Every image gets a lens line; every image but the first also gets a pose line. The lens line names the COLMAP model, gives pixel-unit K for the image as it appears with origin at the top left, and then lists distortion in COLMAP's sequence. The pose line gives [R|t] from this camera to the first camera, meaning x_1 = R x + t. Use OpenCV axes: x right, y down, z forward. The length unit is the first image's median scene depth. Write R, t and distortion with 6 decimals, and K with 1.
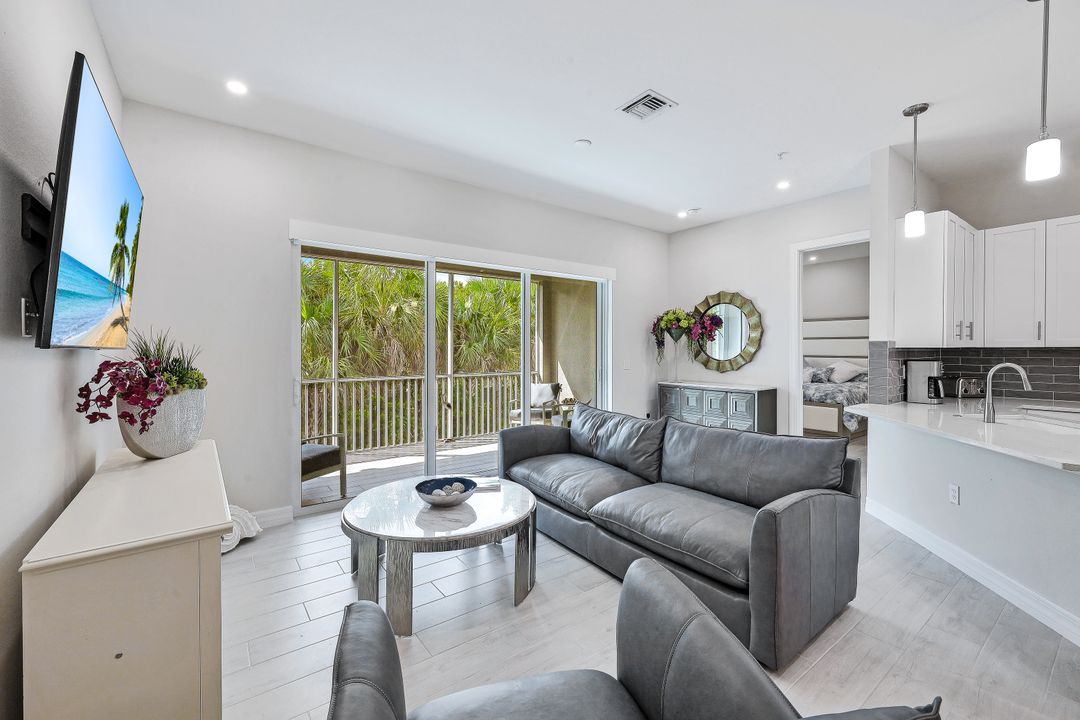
lens RADIAL K [[448.2, 0, 542.9], [0, 448.2, 351.6], [0, 0, 1]] dist [-0.004449, 0.000796]
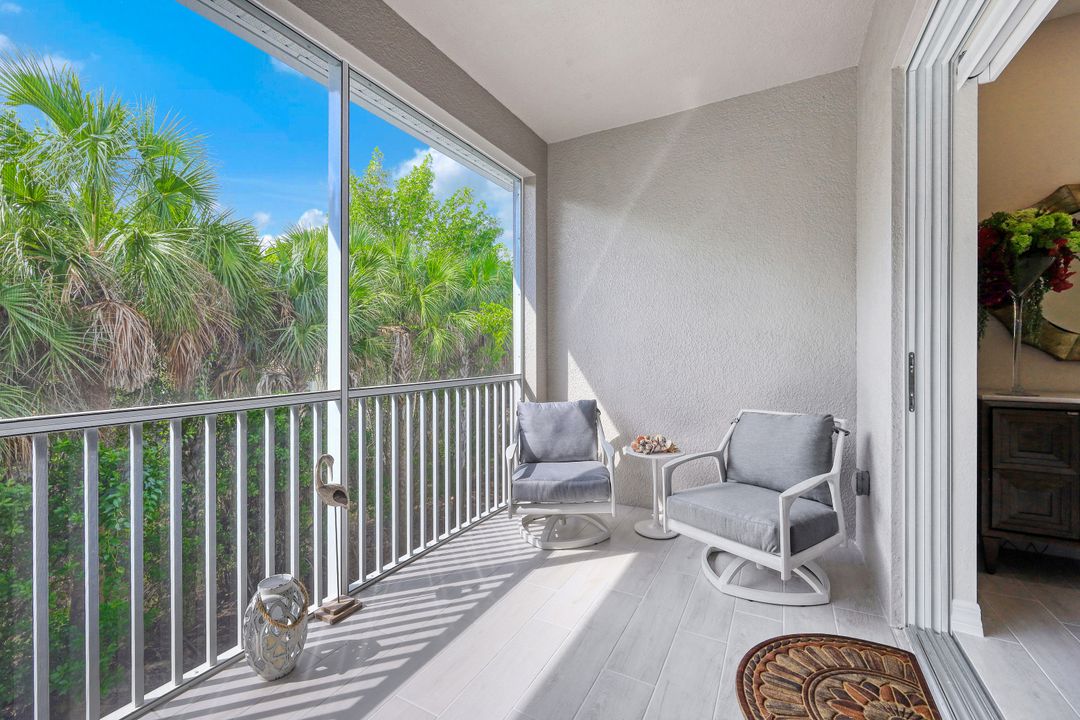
lens RADIAL K [[448.2, 0, 532.6], [0, 448.2, 340.4], [0, 0, 1]] dist [-0.004449, 0.000796]
pose [[0.920168, 0.002297, 0.391518, -0.271043], [0.006652, 0.999747, -0.021499, 0.031267], [-0.391468, 0.022387, 0.919919, 0.882009]]
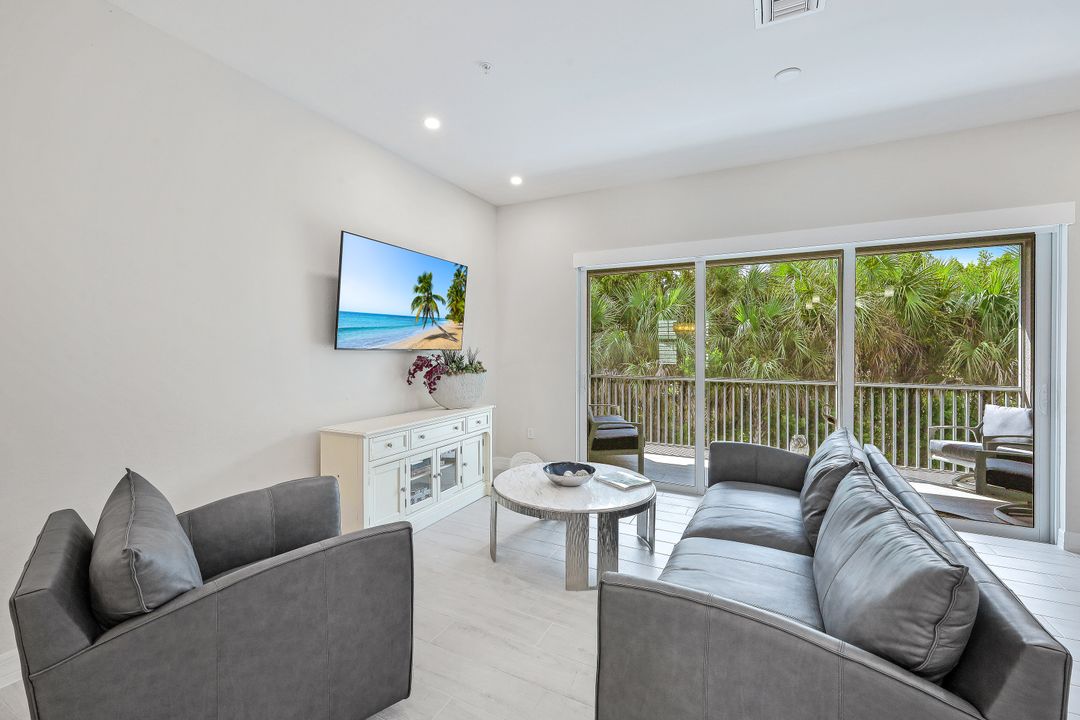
lens RADIAL K [[448.2, 0, 532.0], [0, 448.2, 353.7], [0, 0, 1]] dist [-0.004449, 0.000796]
pose [[0.435731, 0.009852, -0.900023, 0.369943], [-0.007507, 0.999945, 0.007312, -0.003176], [0.900046, 0.003571, 0.435781, 0.193273]]
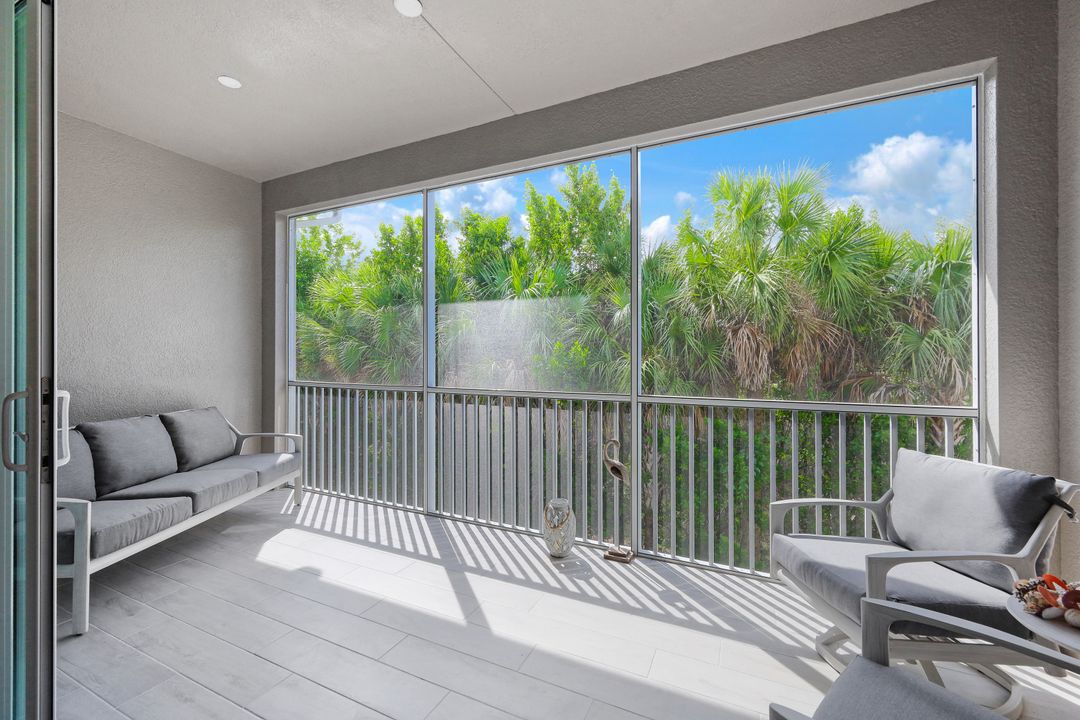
lens RADIAL K [[448.2, 0, 530.8], [0, 448.2, 355.3], [0, 0, 1]] dist [-0.004449, 0.000796]
pose [[0.458344, 0.002669, -0.888771, 0.147377], [-0.004798, 0.999988, 0.000528, 0.019810], [0.888762, 0.004022, 0.458352, 0.975112]]
